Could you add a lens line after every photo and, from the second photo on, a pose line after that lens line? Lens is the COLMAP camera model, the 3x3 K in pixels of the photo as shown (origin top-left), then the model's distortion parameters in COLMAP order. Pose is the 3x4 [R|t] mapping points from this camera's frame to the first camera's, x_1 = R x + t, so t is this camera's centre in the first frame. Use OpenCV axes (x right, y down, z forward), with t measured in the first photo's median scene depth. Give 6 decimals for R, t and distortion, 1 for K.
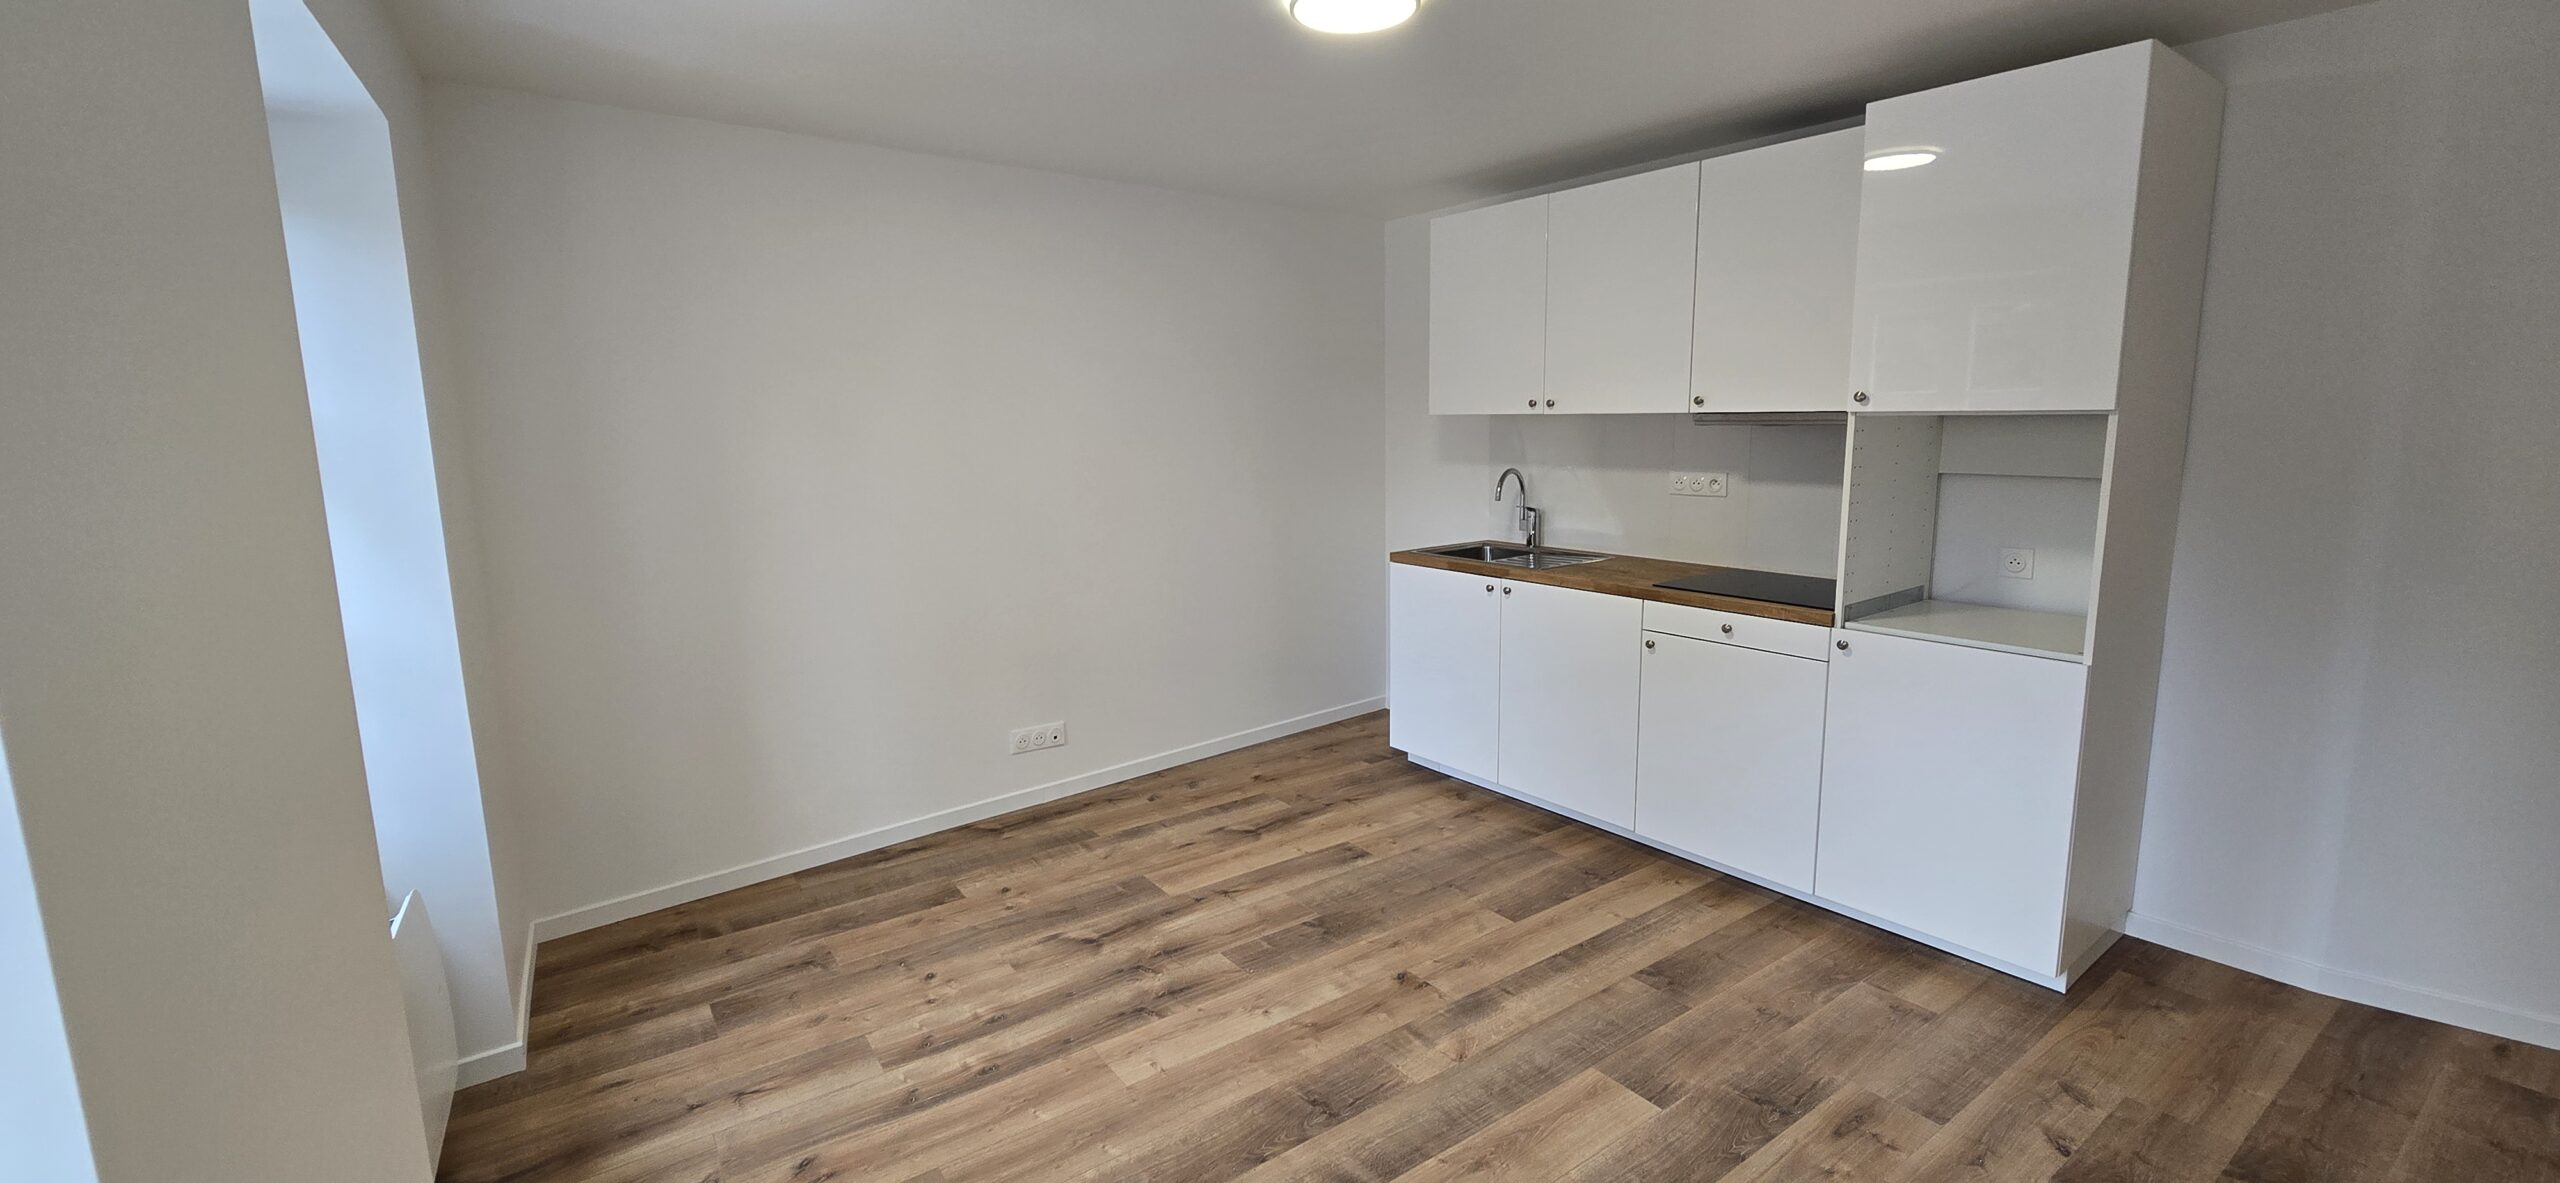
lens RADIAL K [[1040.5, 0, 1275.0], [0, 1040.5, 582.0], [0, 0, 1]] dist [-0.000005, -0.000431]
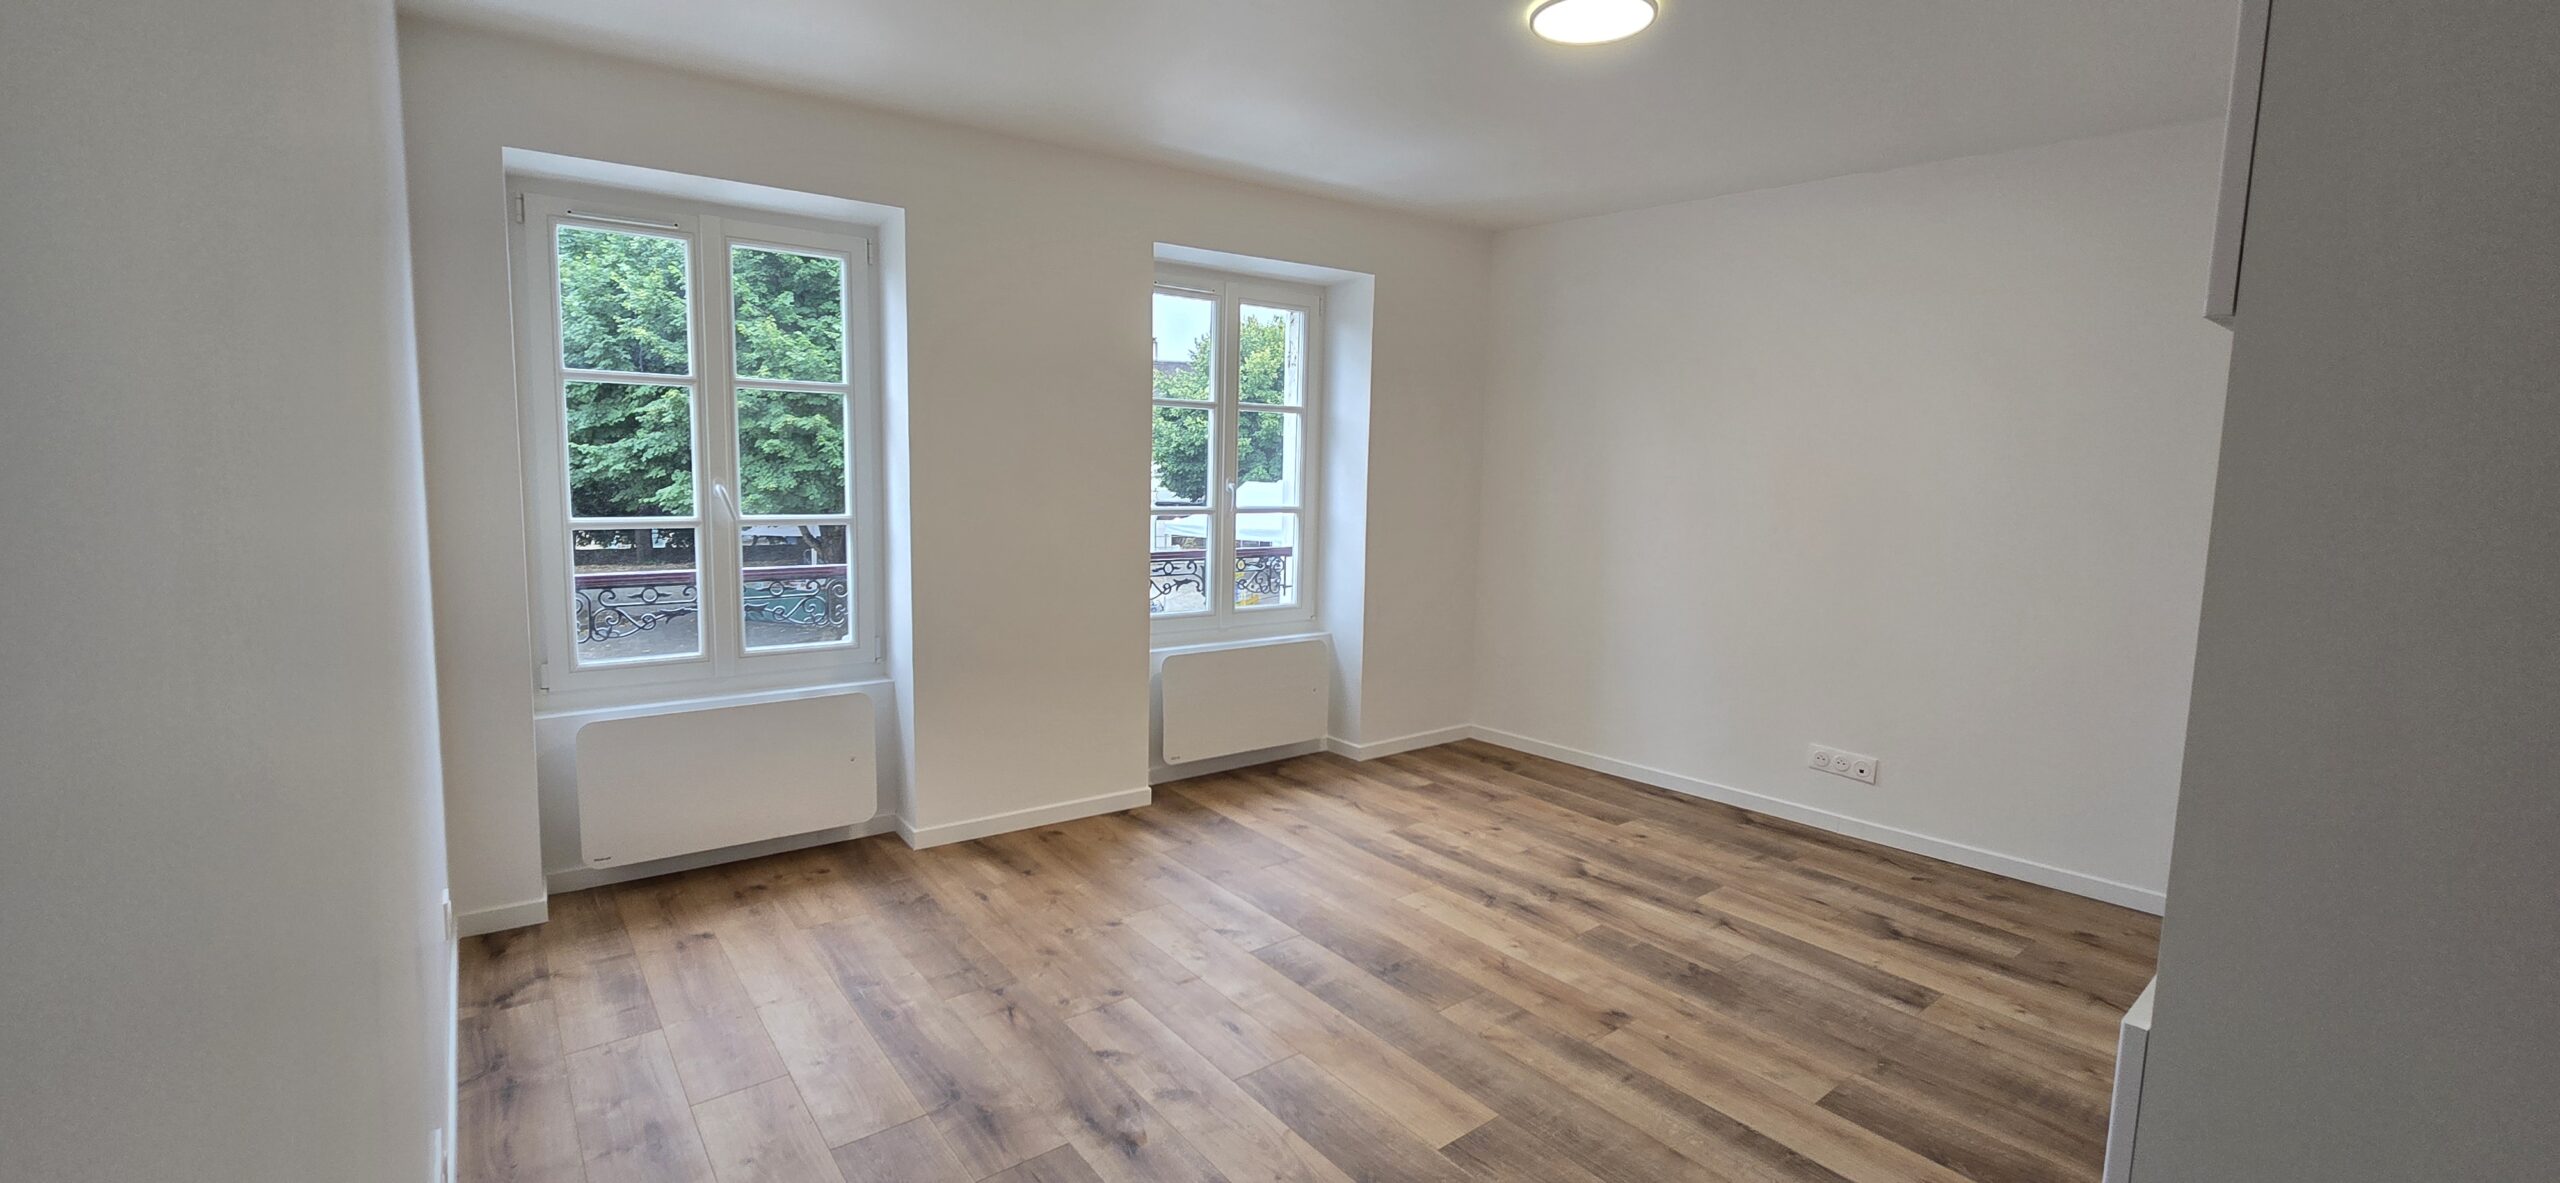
lens RADIAL K [[1040.5, 0, 1275.1], [0, 1040.5, 577.8], [0, 0, 1]] dist [-0.000005, -0.000431]
pose [[0.052954, 0.133720, -0.989603, 0.866365], [-0.184103, 0.975314, 0.121938, -0.046731], [0.981479, 0.175732, 0.076265, 0.509229]]
